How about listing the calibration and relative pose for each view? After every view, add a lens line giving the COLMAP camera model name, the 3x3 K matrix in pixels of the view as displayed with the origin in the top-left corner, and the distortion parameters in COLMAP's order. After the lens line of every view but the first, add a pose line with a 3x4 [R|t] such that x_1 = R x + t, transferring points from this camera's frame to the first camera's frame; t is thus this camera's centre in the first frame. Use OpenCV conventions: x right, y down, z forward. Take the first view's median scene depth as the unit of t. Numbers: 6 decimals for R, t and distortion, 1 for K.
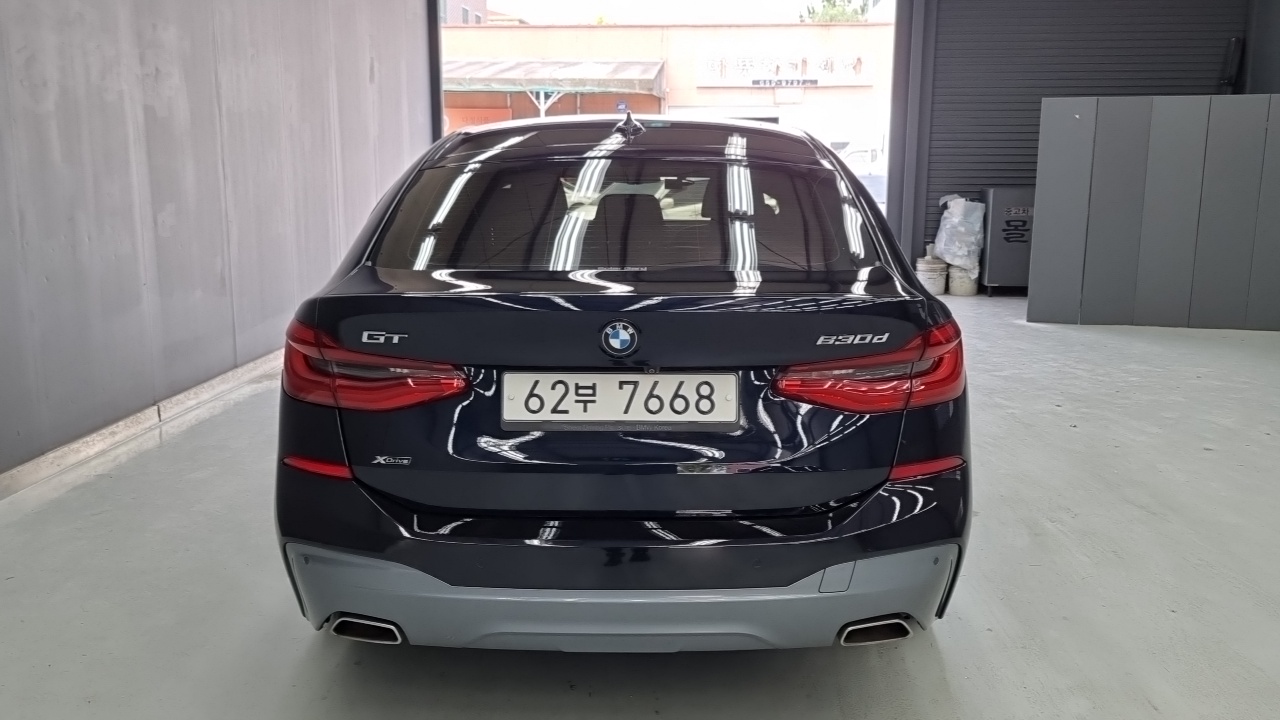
lens RADIAL K [[952.6, 0, 643.8], [0, 952.6, 360.0], [0, 0, 1]] dist [0.018463, -0.001292]
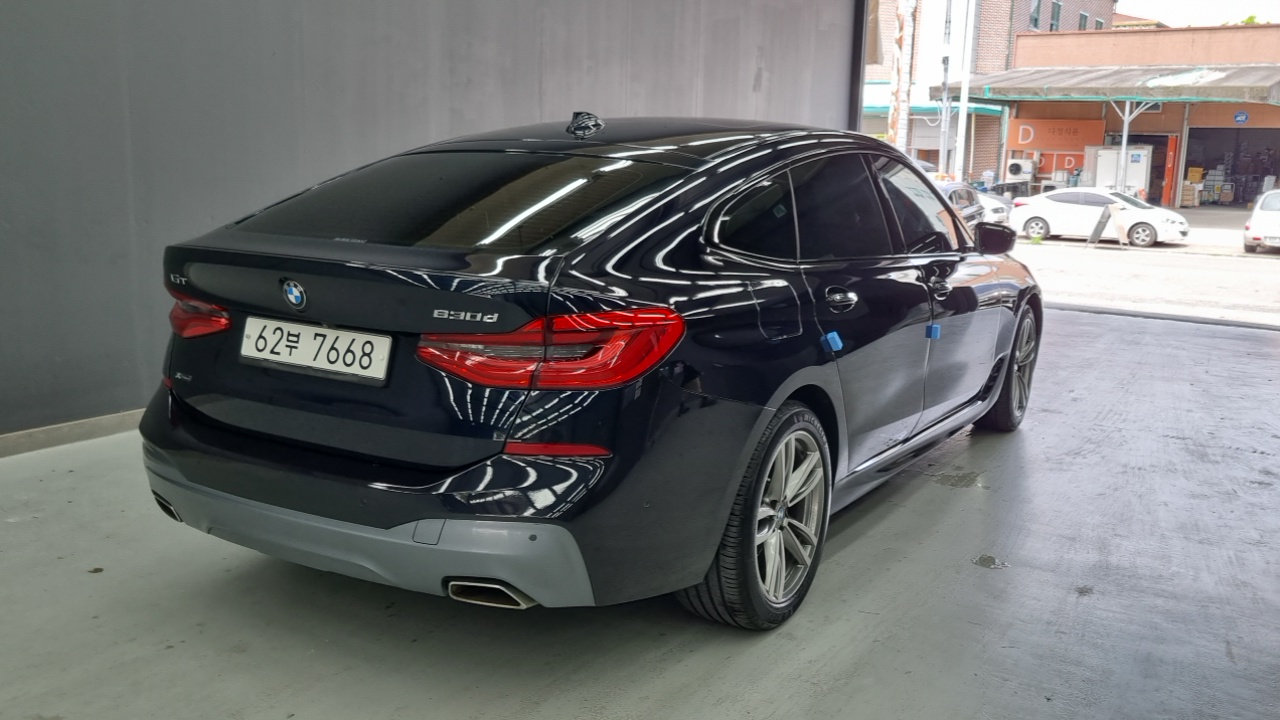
lens RADIAL K [[952.6, 0, 643.8], [0, 952.6, 360.0], [0, 0, 1]] dist [0.018463, -0.001292]
pose [[0.892908, 0.118363, -0.434403, 0.859589], [-0.122411, 0.992302, 0.018760, -0.016757], [0.433279, 0.036425, 0.900523, 0.111408]]
